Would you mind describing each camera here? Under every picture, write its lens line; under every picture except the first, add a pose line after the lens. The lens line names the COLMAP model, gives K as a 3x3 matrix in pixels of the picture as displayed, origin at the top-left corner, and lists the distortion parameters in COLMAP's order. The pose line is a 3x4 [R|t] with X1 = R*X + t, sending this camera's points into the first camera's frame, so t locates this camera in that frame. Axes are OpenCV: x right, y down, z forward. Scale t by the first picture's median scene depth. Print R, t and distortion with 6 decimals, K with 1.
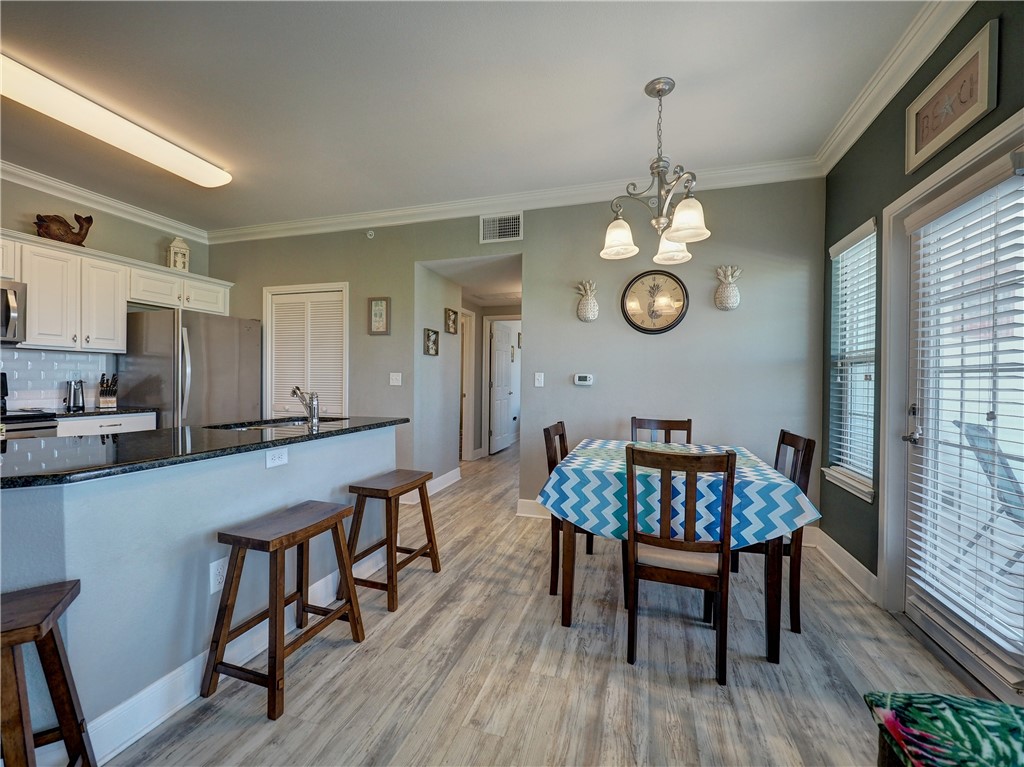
lens RADIAL K [[429.0, 0, 514.3], [0, 429.0, 384.3], [0, 0, 1]] dist [-0.007035, -0.001199]
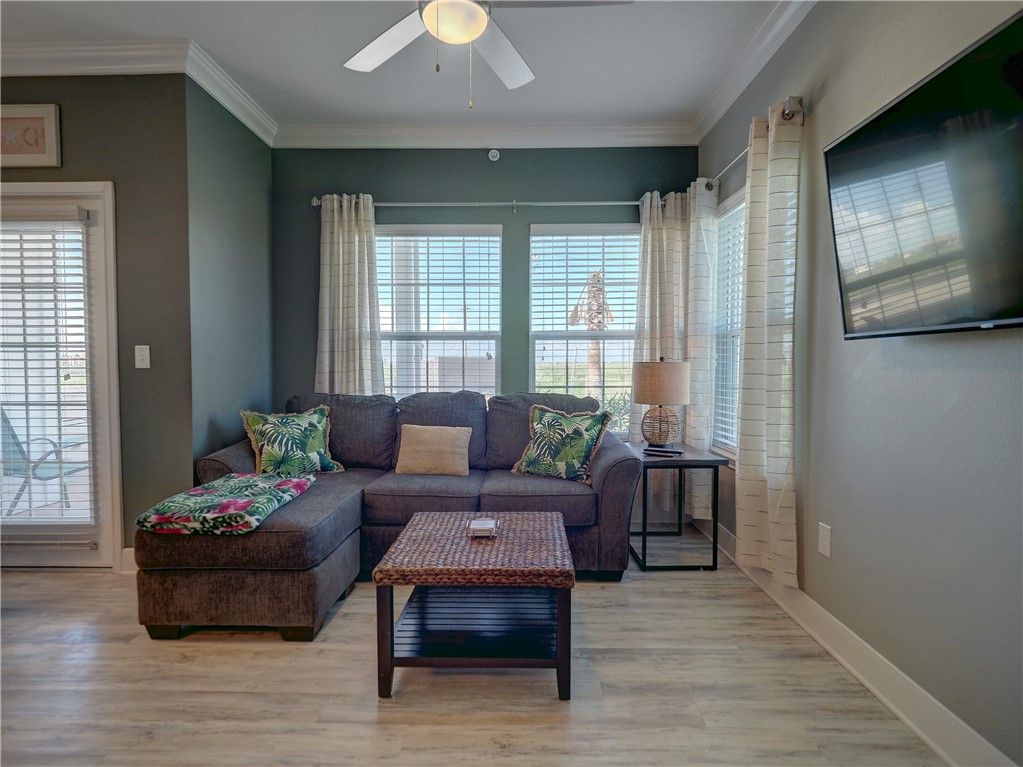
lens RADIAL K [[537.4, 0, 513.5], [0, 537.4, 386.6], [0, 0, 1]] dist [0.000263, -0.000329]
pose [[-0.272227, -0.046834, 0.961093, -0.534845], [0.007492, 0.998681, 0.050788, 0.010796], [-0.962204, 0.021027, -0.271517, 0.005466]]
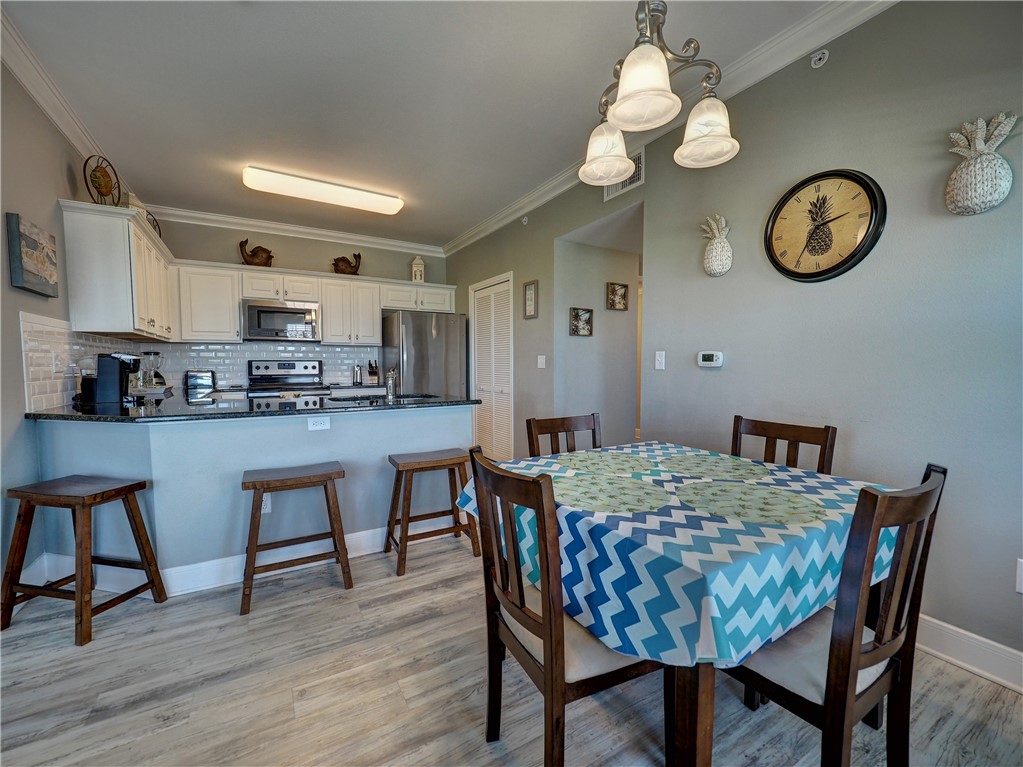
lens RADIAL K [[427.7, 0, 511.5], [0, 427.7, 383.5], [0, 0, 1]] dist [-0.002621, -0.000029]
pose [[0.734359, 0.023323, -0.678361, 0.450198], [0.000891, 0.999376, 0.035324, 0.004228], [0.678761, -0.026546, 0.733879, 0.284212]]
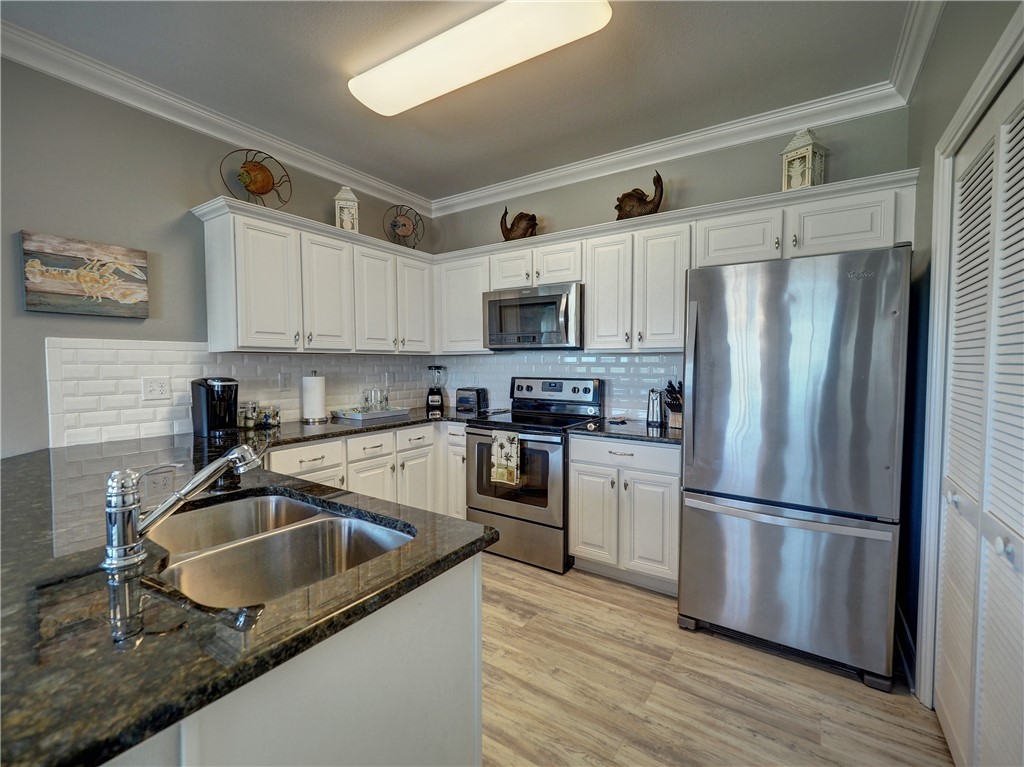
lens RADIAL K [[451.3, 0, 518.4], [0, 451.3, 381.6], [0, 0, 1]] dist [0.008366, -0.000503]
pose [[-0.294089, 0.033338, -0.955197, -0.159630], [-0.010565, 0.999217, 0.038127, -0.057784], [0.955720, 0.021304, -0.293506, 1.114291]]
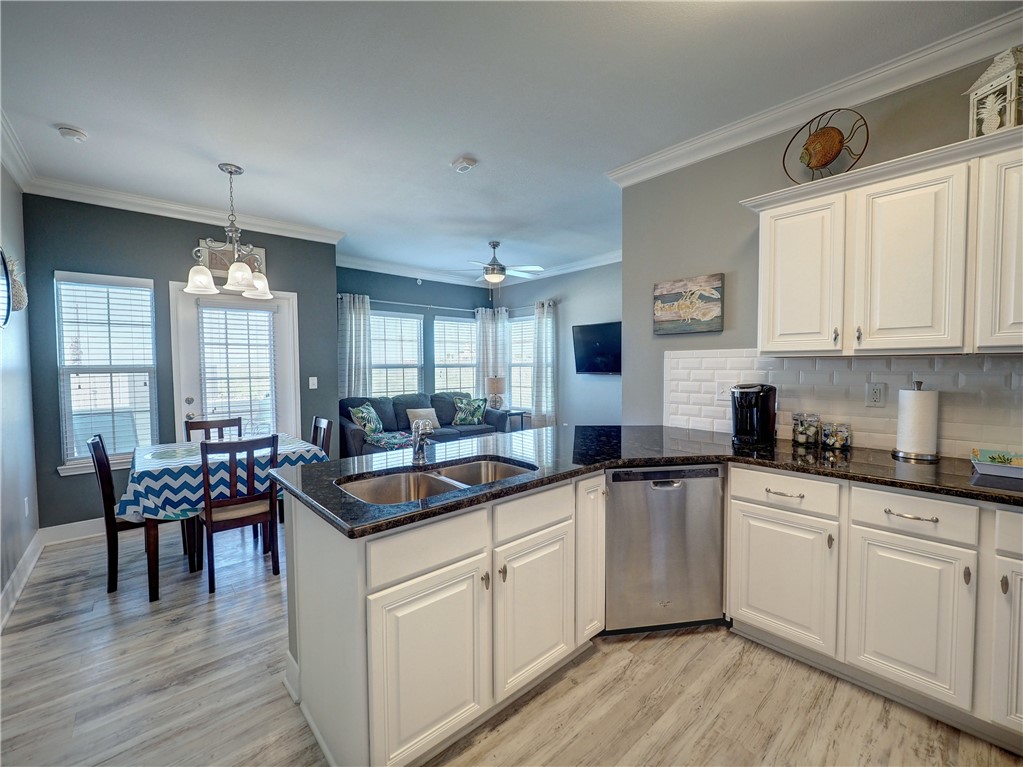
lens RADIAL K [[427.7, 0, 511.5], [0, 427.7, 383.5], [0, 0, 1]] dist [-0.002621, -0.000029]
pose [[-0.851408, -0.025589, 0.523880, -0.801377], [0.005934, 0.998275, 0.058404, -0.075883], [-0.524471, 0.052835, -0.849787, 1.230255]]
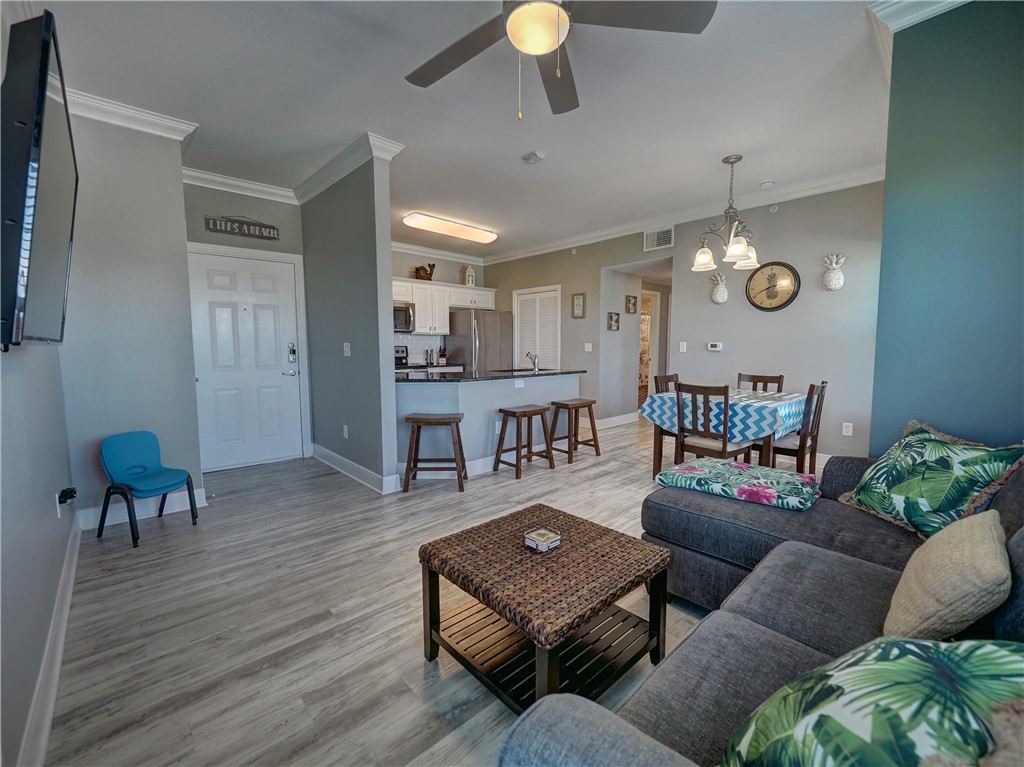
lens RADIAL K [[428.2, 0, 512.0], [0, 428.2, 383.5], [0, 0, 1]] dist [-0.002621, -0.000029]
pose [[0.863460, 0.034100, -0.503263, 0.331697], [0.004620, 0.997136, 0.075490, 0.000293], [0.504396, -0.067508, 0.860829, -0.582244]]
